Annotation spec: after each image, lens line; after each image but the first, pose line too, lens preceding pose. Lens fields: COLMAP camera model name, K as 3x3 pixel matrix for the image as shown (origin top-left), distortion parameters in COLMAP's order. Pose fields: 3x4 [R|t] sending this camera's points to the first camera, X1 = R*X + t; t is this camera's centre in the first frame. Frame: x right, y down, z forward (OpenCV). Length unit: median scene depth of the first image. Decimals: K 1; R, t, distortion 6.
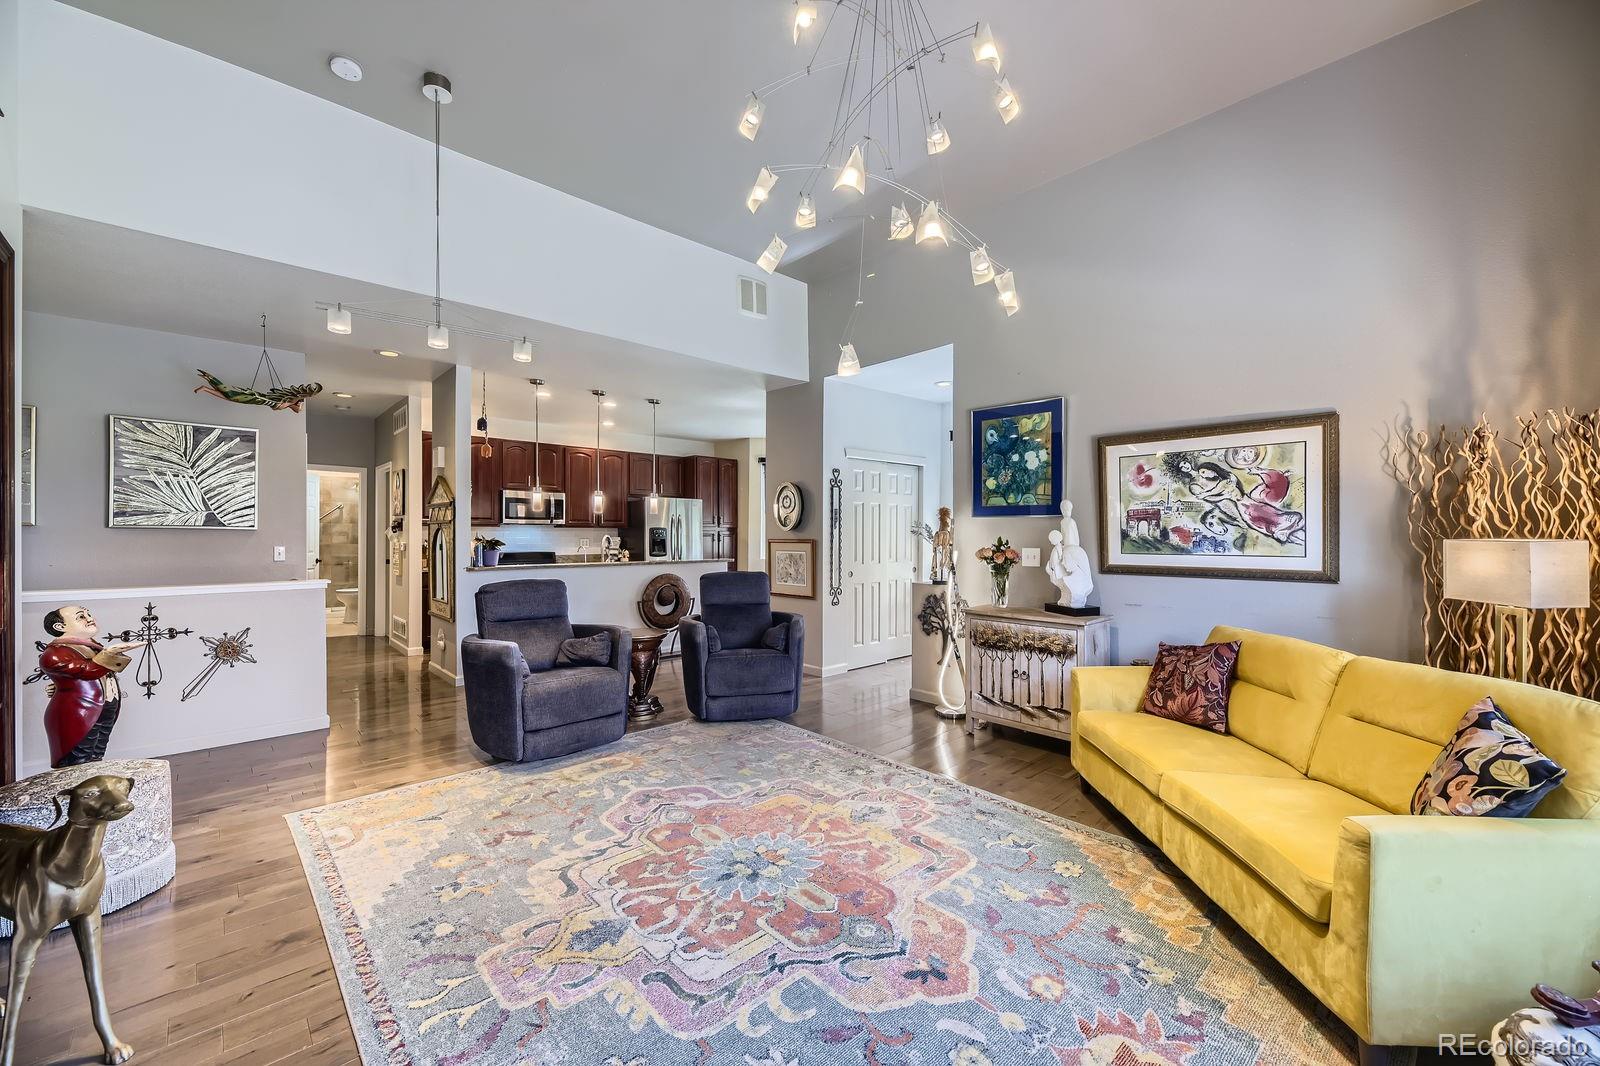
lens RADIAL K [[649.7, 0, 791.7], [0, 649.7, 529.5], [0, 0, 1]] dist [0.010574, -0.000191]
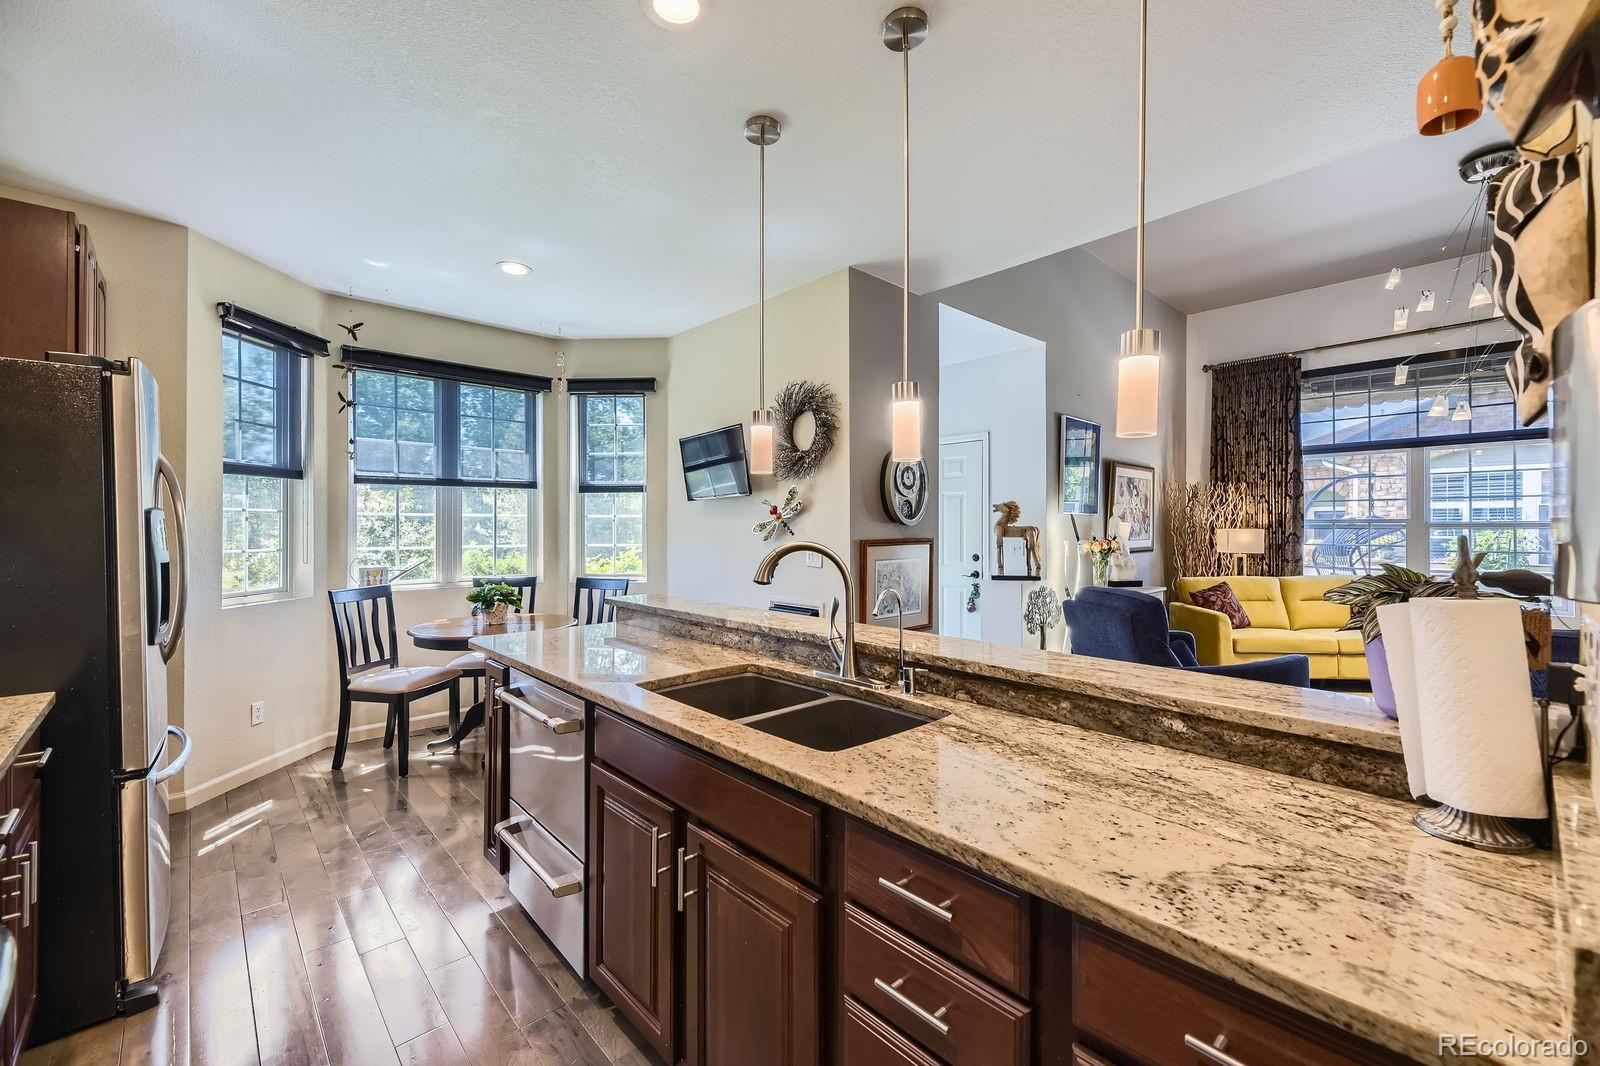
lens RADIAL K [[649.7, 0, 791.7], [0, 649.7, 529.5], [0, 0, 1]] dist [0.010574, -0.000191]
pose [[-0.018062, -0.008470, 0.999801, -1.090226], [-0.003909, 0.999957, 0.008401, 0.001040], [-0.999829, -0.003756, -0.018094, 2.010659]]
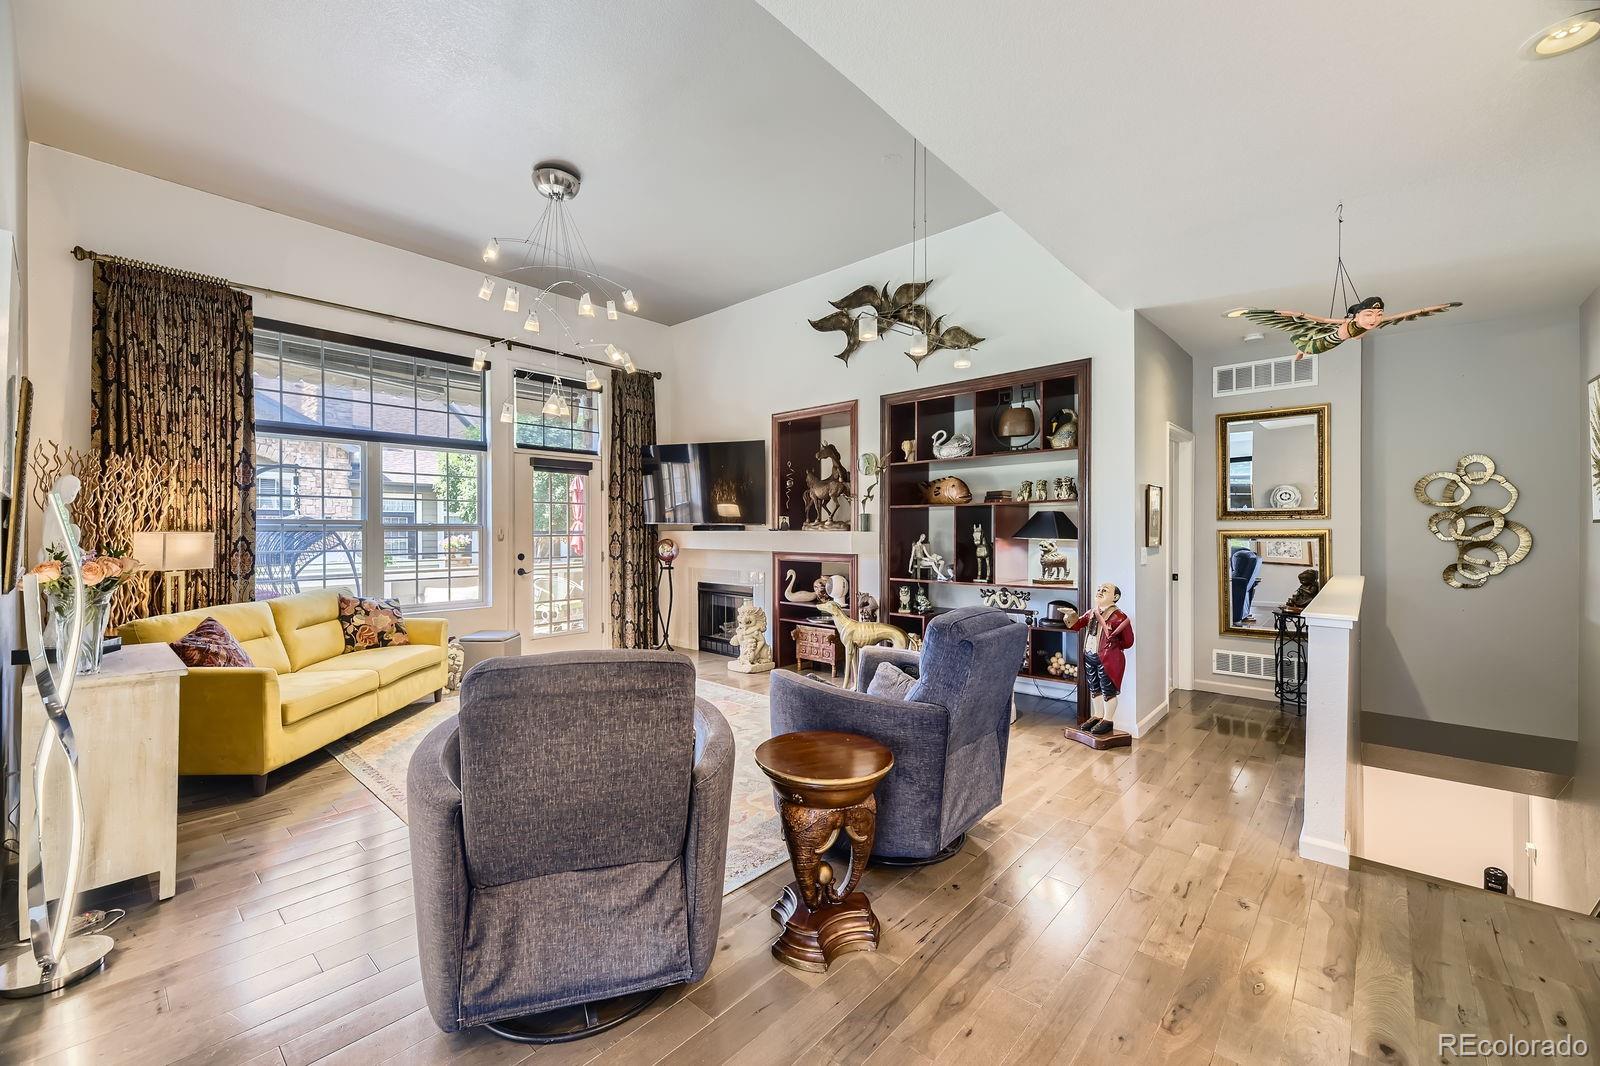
lens RADIAL K [[649.7, 0, 791.7], [0, 649.7, 529.5], [0, 0, 1]] dist [0.010574, -0.000191]
pose [[-0.993900, -0.004668, -0.110182, -0.235267], [-0.004115, 0.999978, -0.005241, 0.007672], [0.110204, -0.004755, -0.993898, 1.998635]]
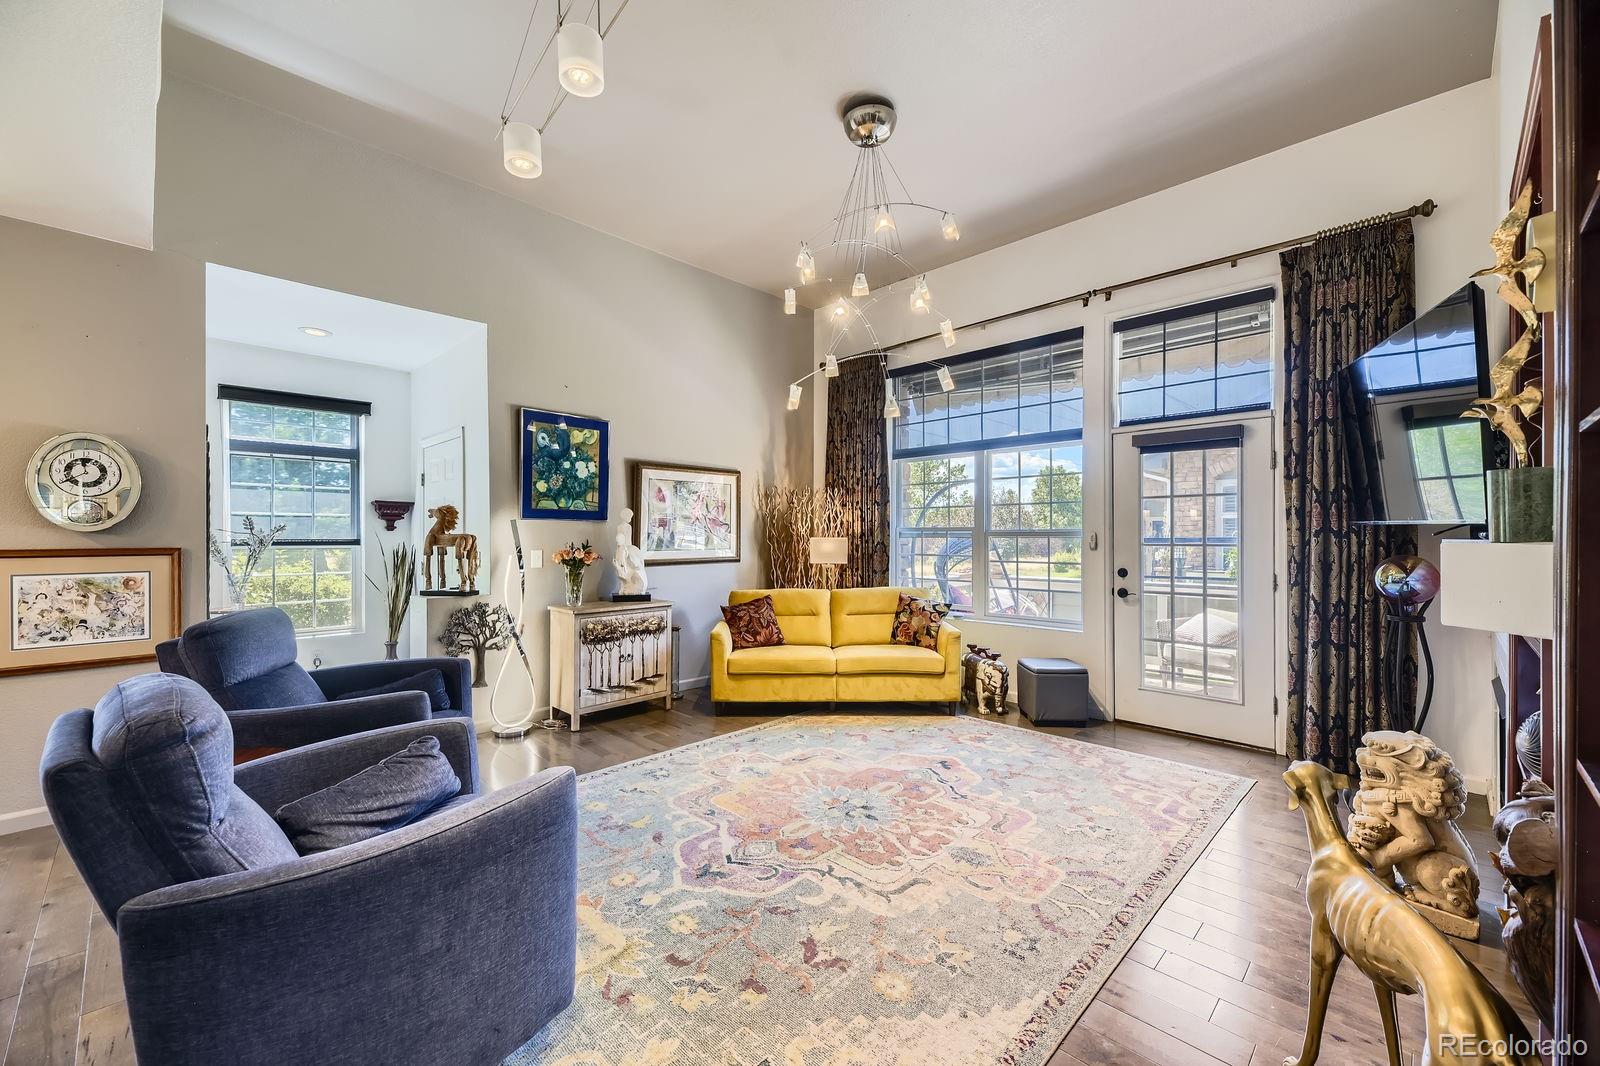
lens RADIAL K [[646.5, 0, 808.8], [0, 646.5, 534.3], [0, 0, 1]] dist [0.023794, -0.000032]
pose [[-0.075734, -0.002497, 0.997125, -0.962324], [-0.004971, 0.999985, 0.002127, -0.001496], [-0.997116, -0.004796, -0.075745, 0.889689]]
